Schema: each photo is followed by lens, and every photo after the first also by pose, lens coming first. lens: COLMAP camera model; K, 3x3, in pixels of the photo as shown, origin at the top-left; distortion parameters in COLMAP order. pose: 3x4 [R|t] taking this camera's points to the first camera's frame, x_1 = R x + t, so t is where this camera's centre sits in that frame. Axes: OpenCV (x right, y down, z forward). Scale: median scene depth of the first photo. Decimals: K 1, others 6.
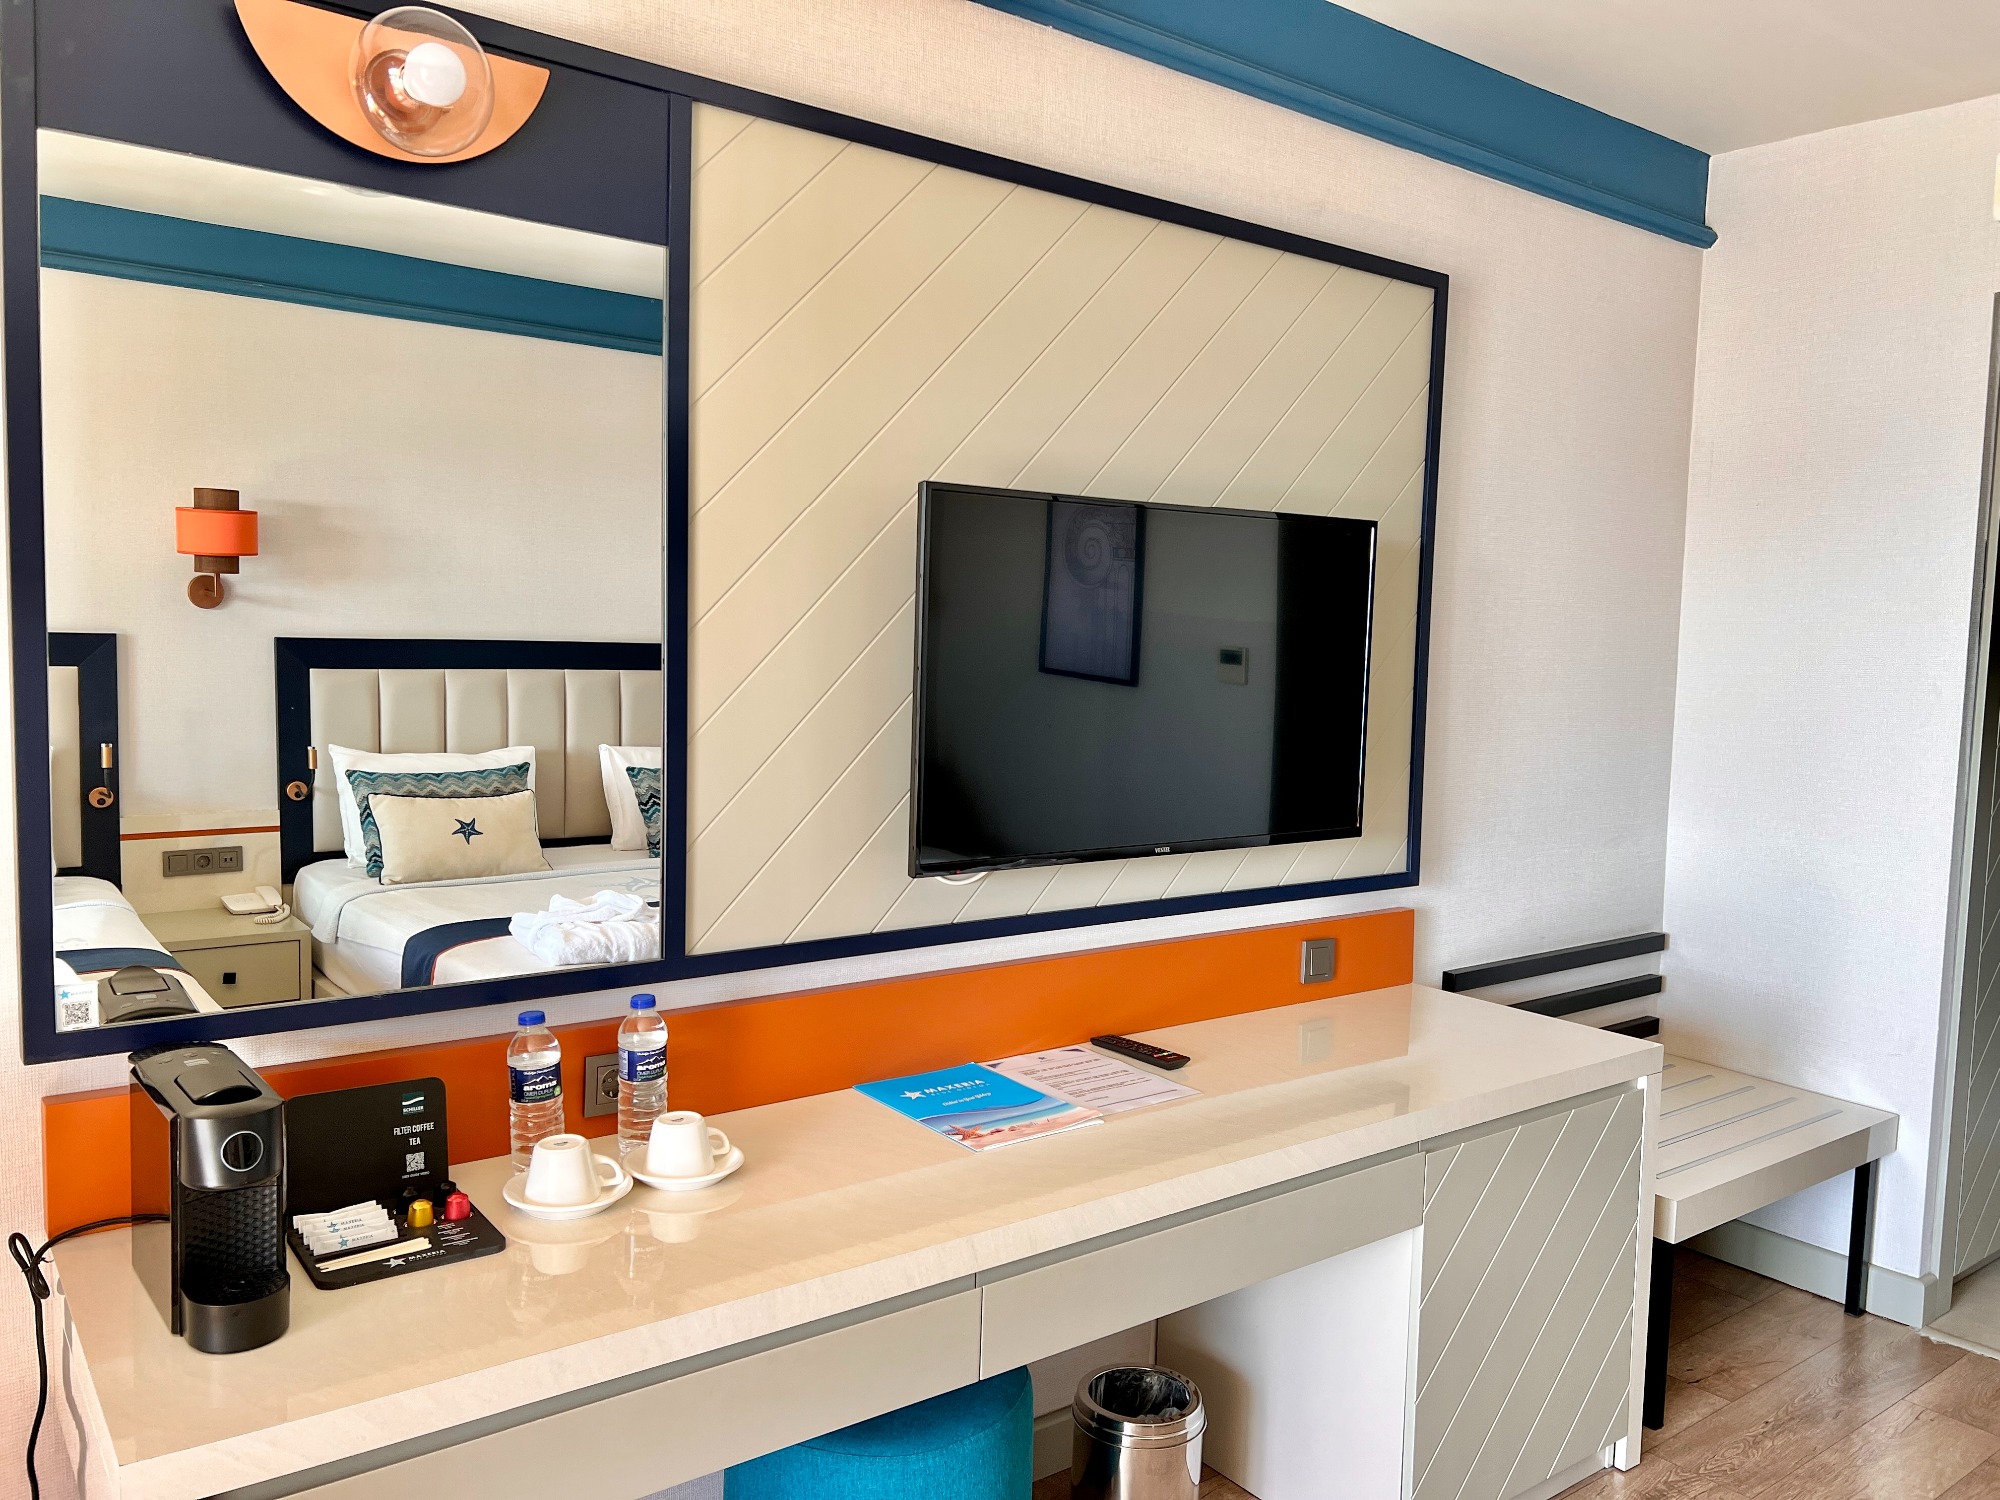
lens RADIAL K [[1517.2, 0, 1000.7], [0, 1517.2, 747.6], [0, 0, 1]] dist [0.000593, 0.000219]
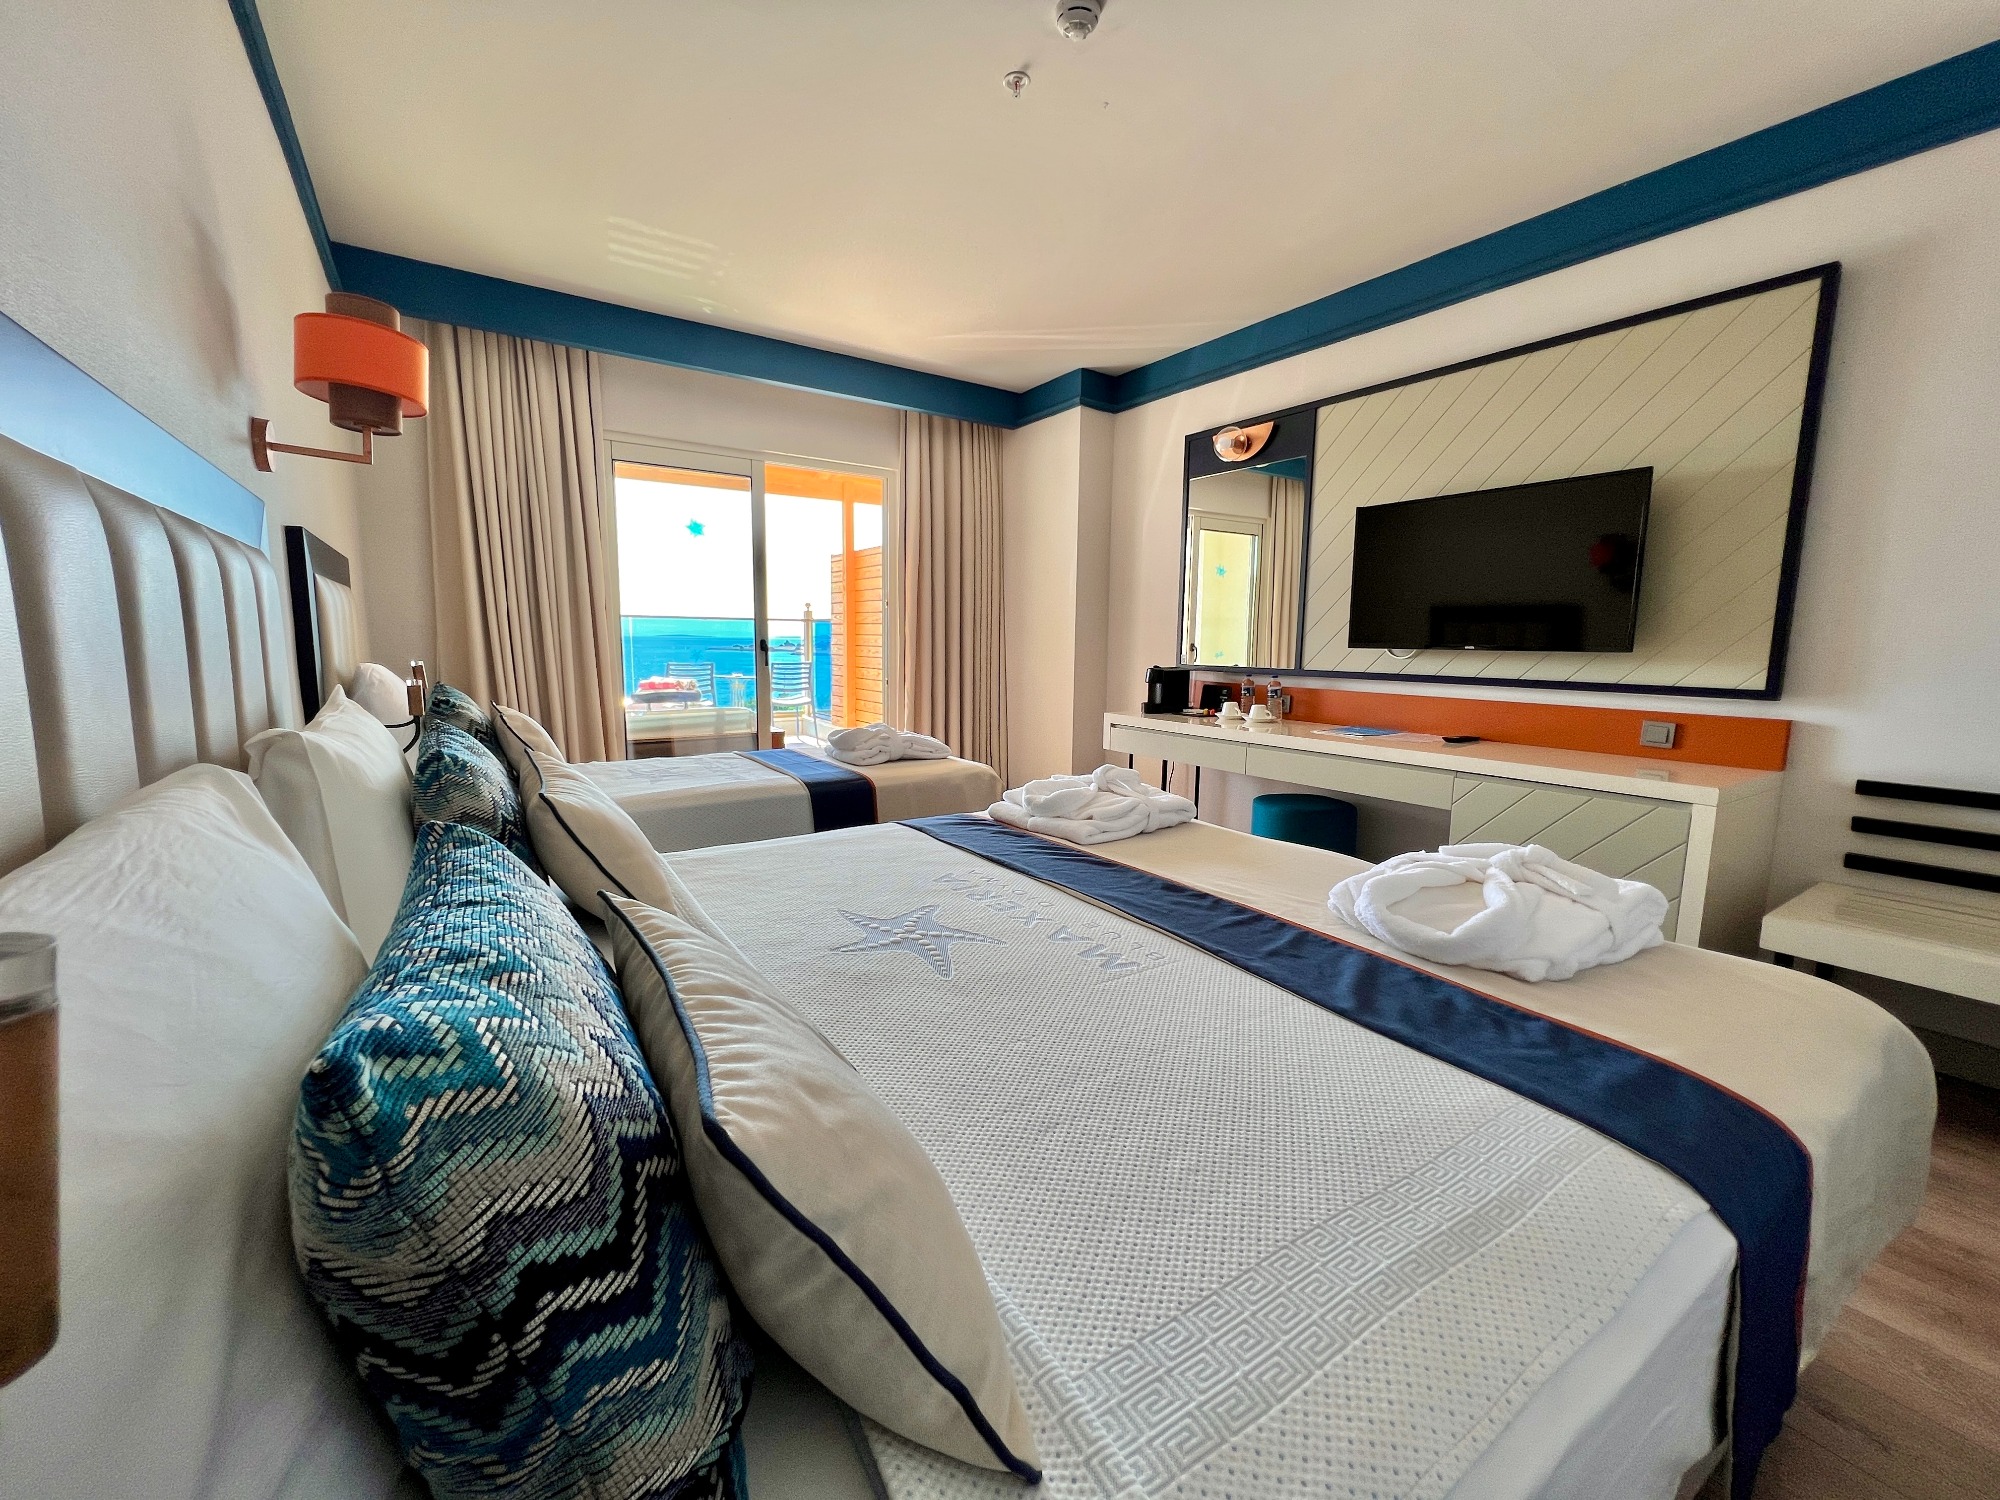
lens RADIAL K [[800.1, 0, 1007.2], [0, 800.1, 747.0], [0, 0, 1]] dist [-0.000763, 0.000095]
pose [[-0.053813, 0.101824, -0.993346, 1.115881], [-0.096355, 0.989616, 0.106661, 0.127588], [0.993891, 0.101454, -0.043443, 0.318646]]
